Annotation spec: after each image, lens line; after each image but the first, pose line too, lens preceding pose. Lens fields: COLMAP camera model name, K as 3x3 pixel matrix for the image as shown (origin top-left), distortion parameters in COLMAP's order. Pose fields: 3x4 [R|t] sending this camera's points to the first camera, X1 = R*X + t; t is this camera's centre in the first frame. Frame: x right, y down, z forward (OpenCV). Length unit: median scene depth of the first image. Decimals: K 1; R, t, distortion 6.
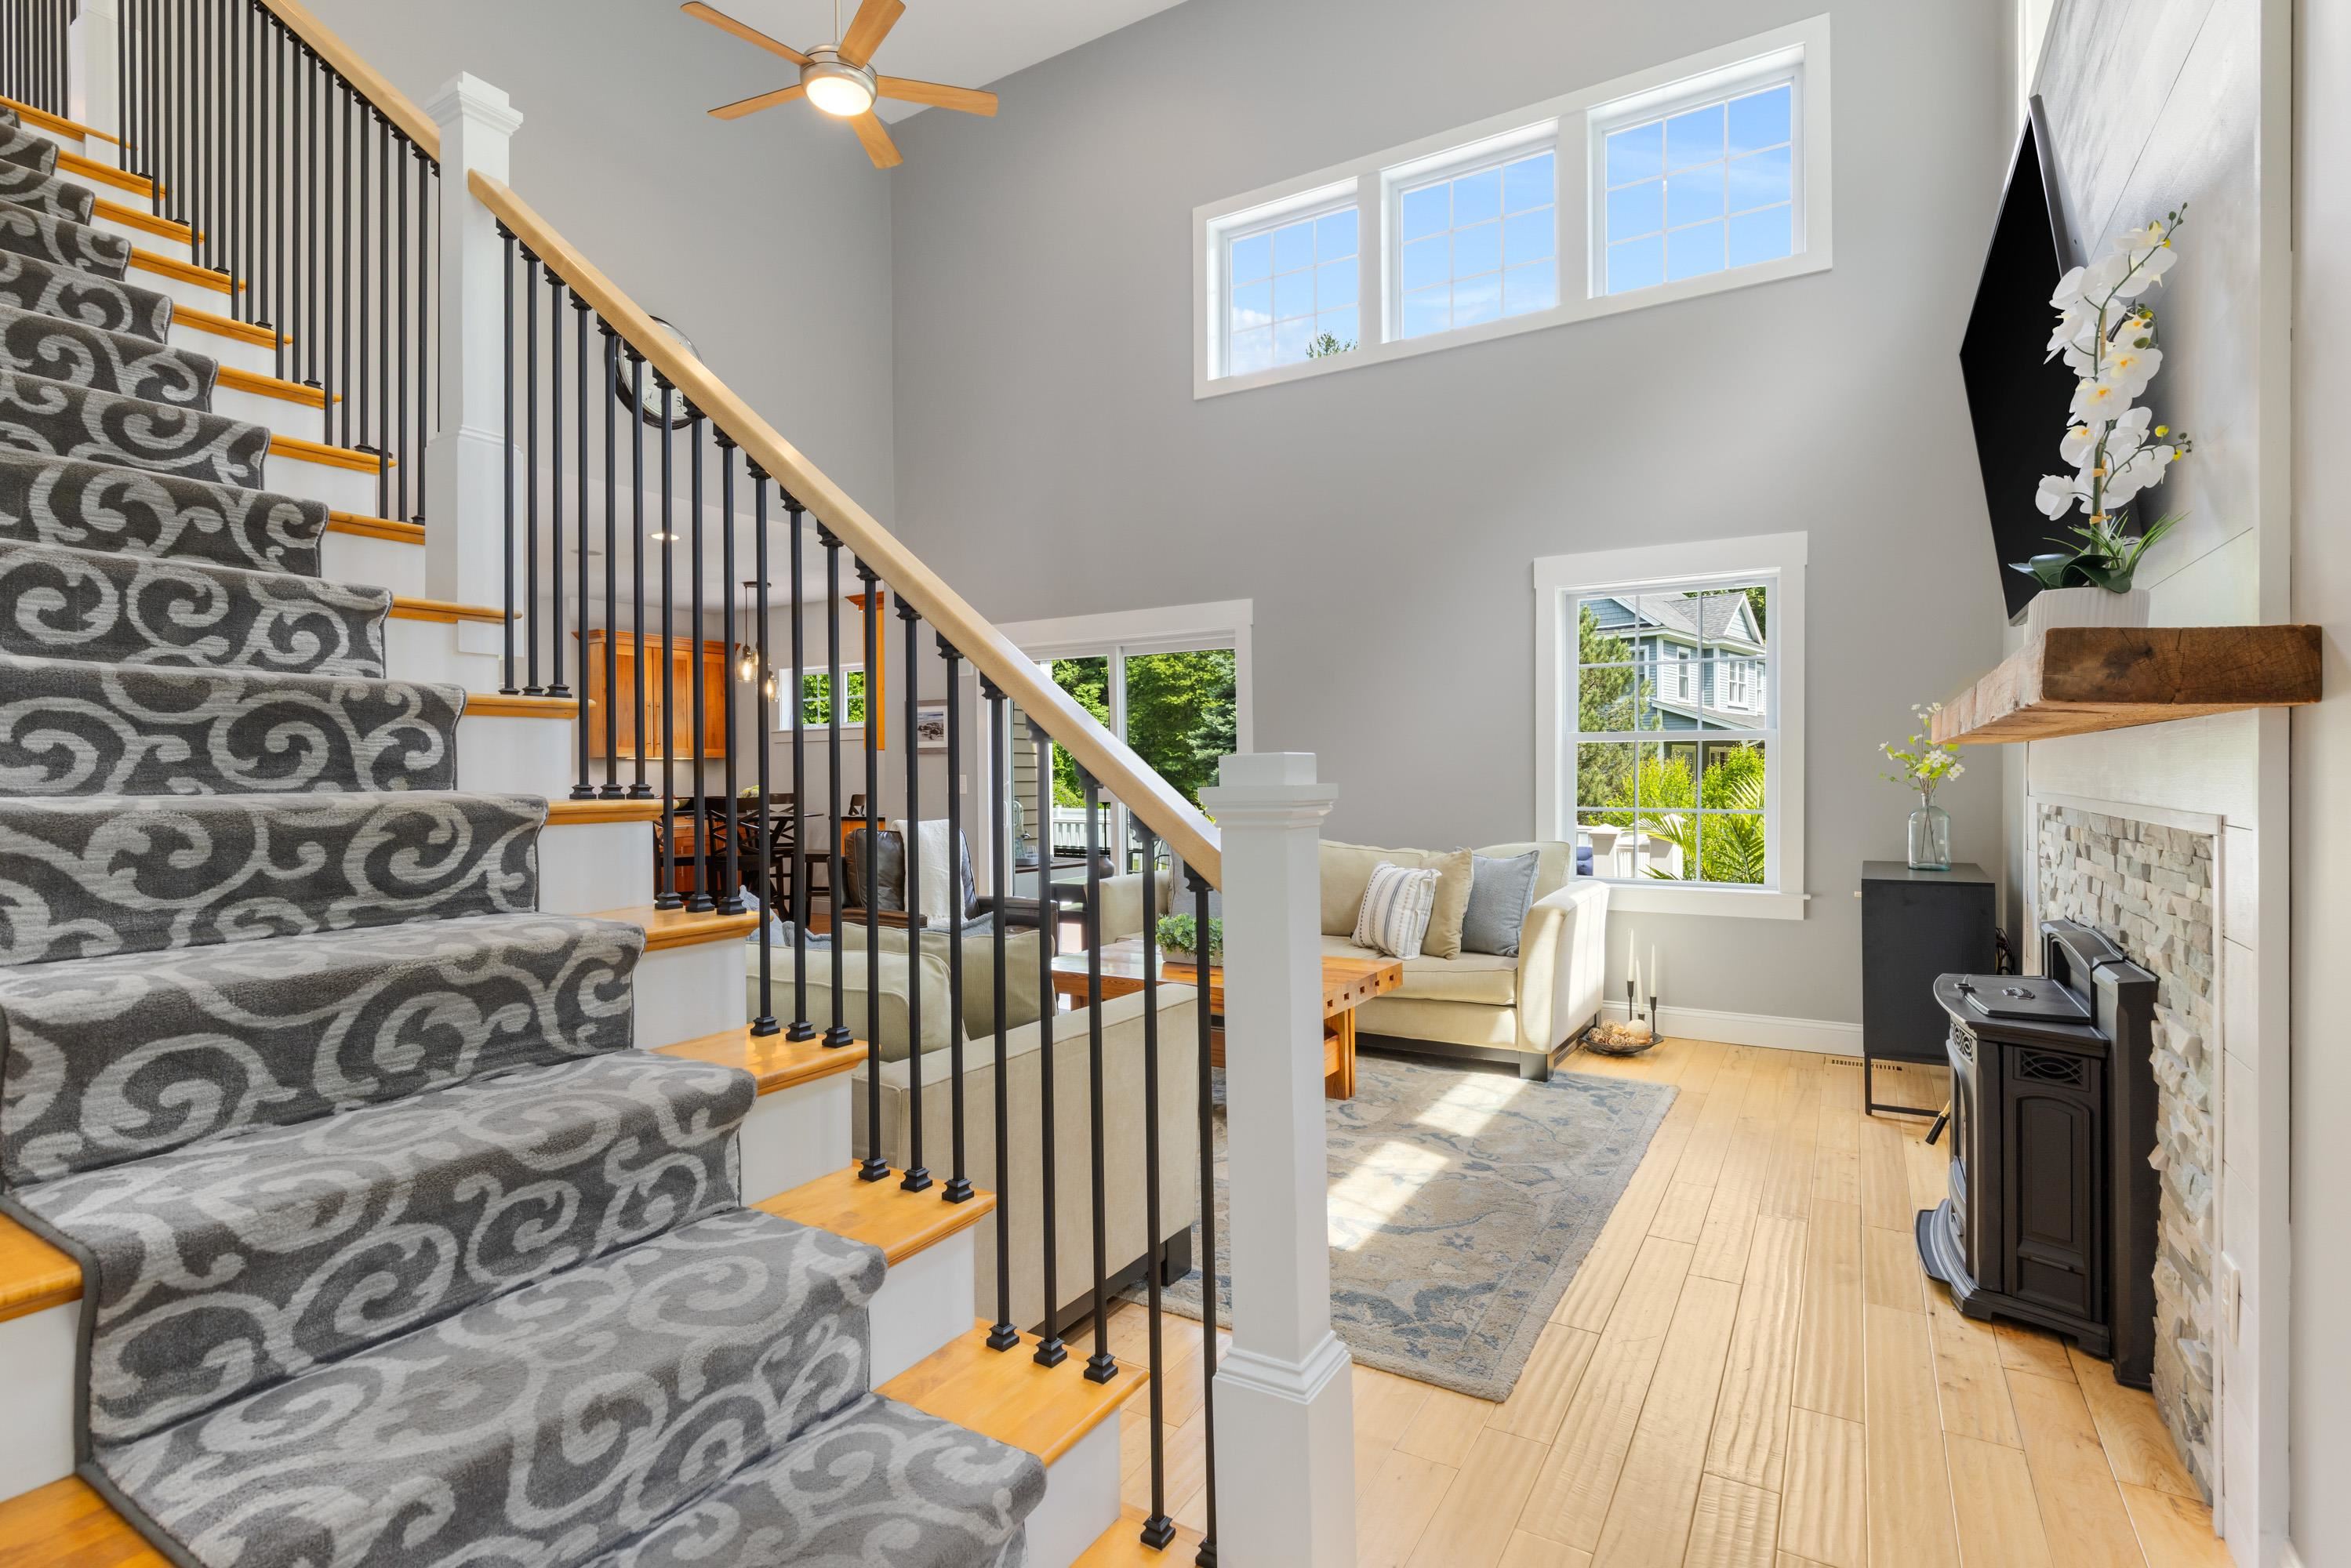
lens RADIAL K [[1116.2, 0, 1175.5], [0, 1116.2, 784.0], [0, 0, 1]] dist [0.003332, 0.000197]
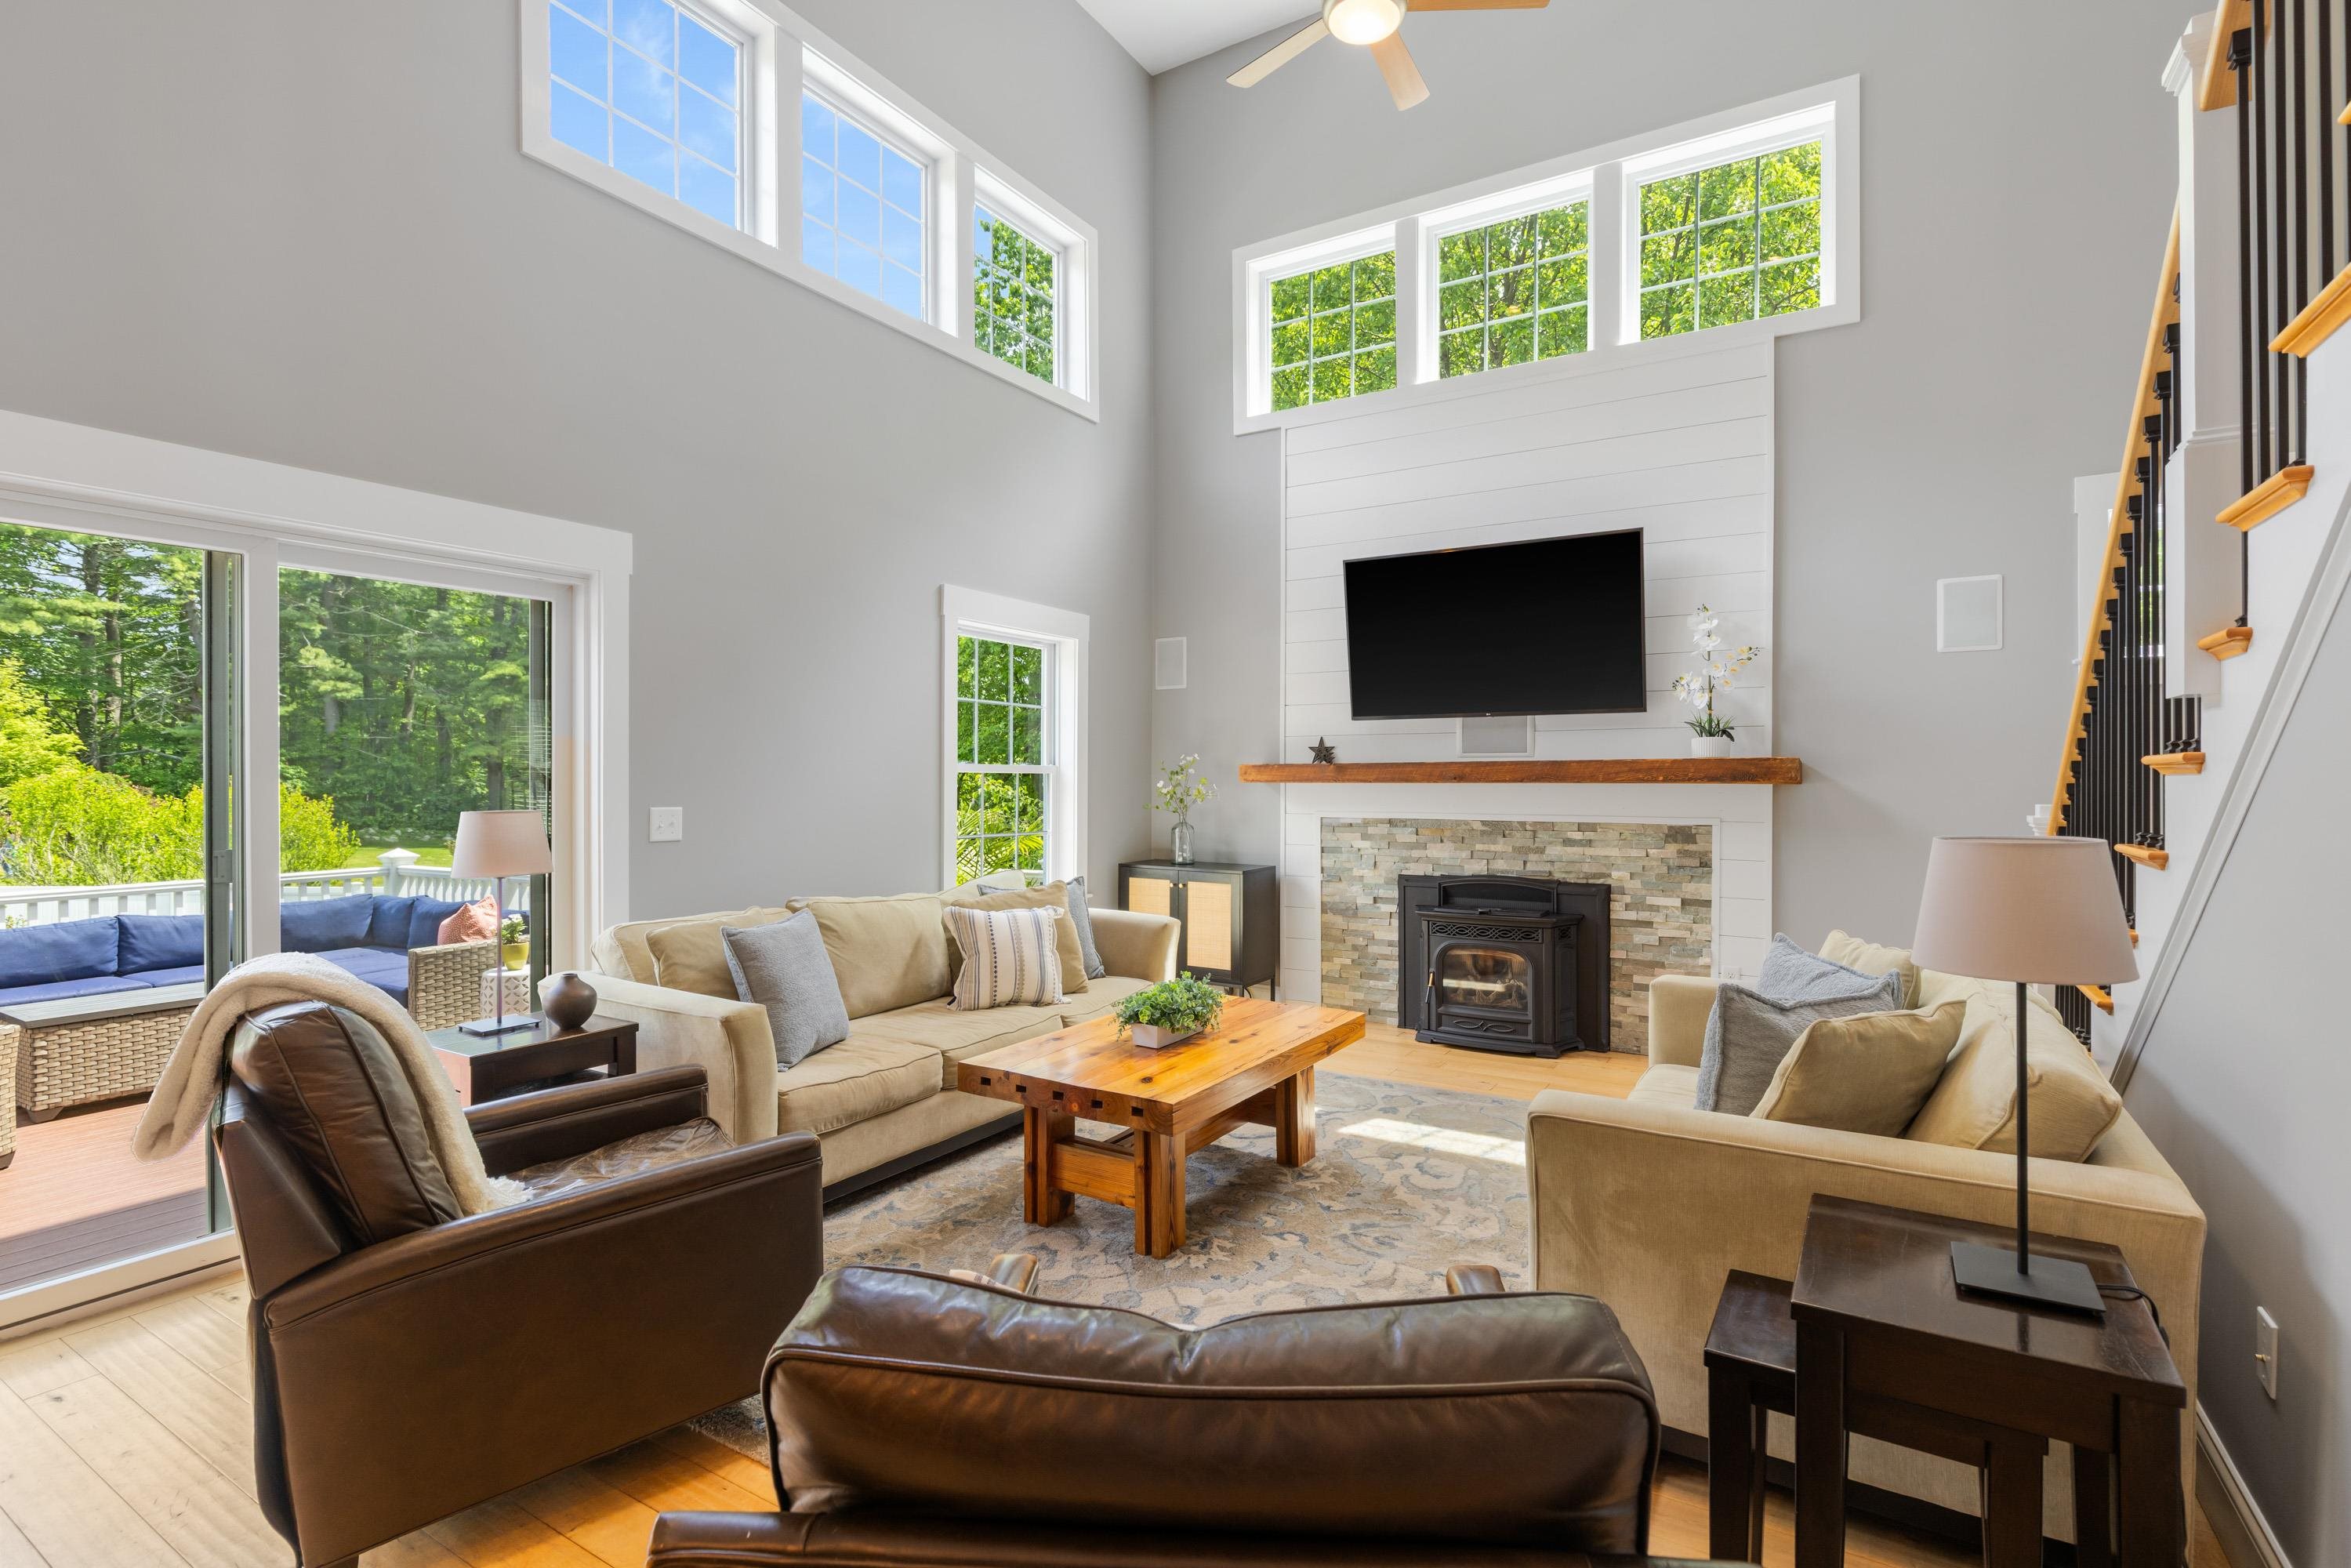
lens RADIAL K [[1116.4, 0, 1175.5], [0, 1116.4, 784.0], [0, 0, 1]] dist [0.003332, 0.000197]
pose [[0.007008, 0.002704, 0.999972, -0.716378], [0.003977, 0.999988, -0.002732, -0.024408], [-0.999968, 0.003996, 0.006997, 0.859289]]
